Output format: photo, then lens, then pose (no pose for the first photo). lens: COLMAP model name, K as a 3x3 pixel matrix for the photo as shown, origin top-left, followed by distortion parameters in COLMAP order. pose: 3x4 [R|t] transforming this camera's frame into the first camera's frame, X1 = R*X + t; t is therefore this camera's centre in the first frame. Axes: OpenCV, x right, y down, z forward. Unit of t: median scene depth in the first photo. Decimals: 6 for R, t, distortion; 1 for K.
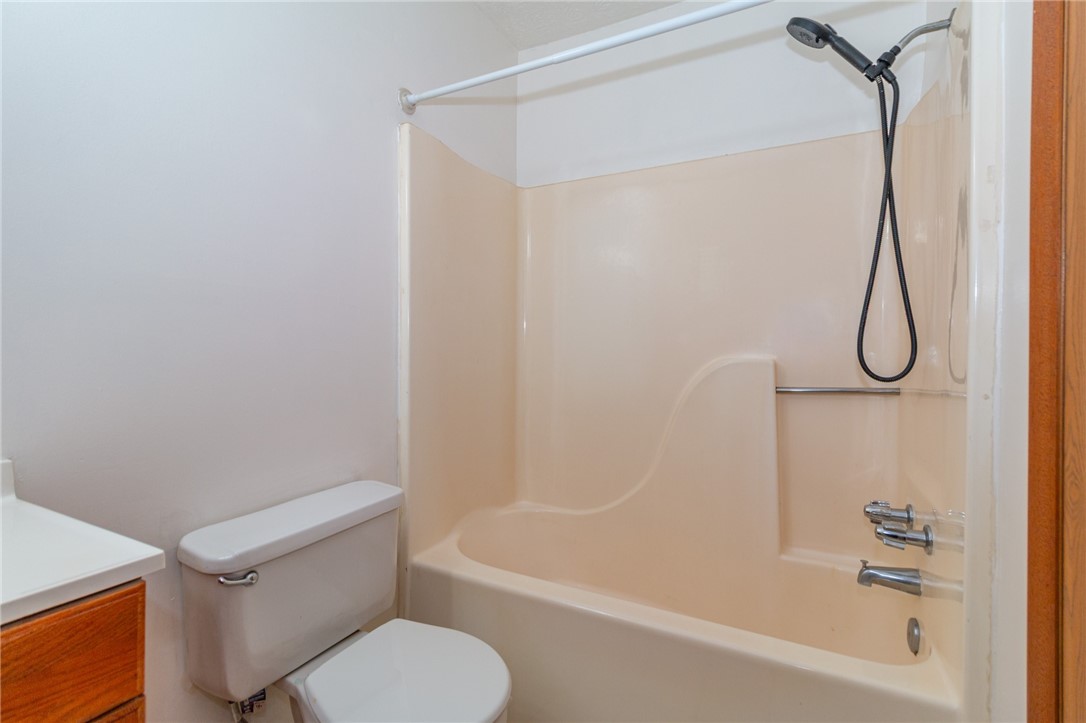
lens RADIAL K [[500.1, 0, 543.6], [0, 500.1, 354.3], [0, 0, 1]] dist [0.000688, 0.001144]
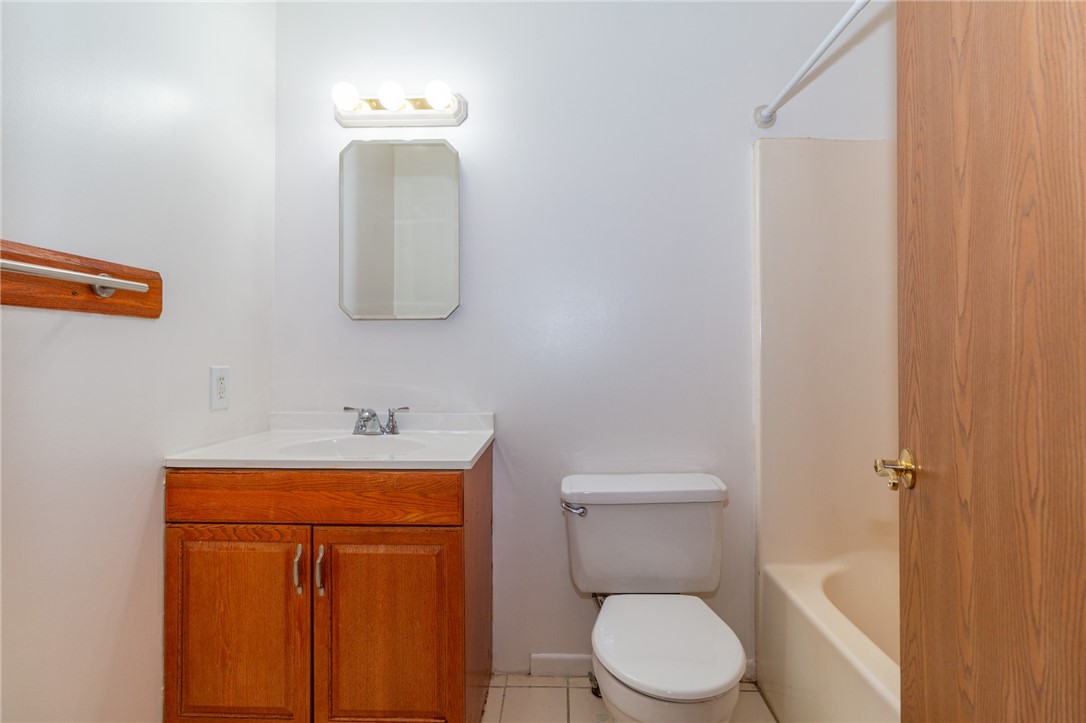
lens RADIAL K [[508.0, 0, 546.1], [0, 508.0, 354.0], [0, 0, 1]] dist [0.002503, 0.001435]
pose [[0.431957, -0.010105, -0.901838, 0.484510], [-0.004359, 0.999902, -0.013292, -0.002774], [0.901884, 0.009673, 0.431870, 0.156175]]
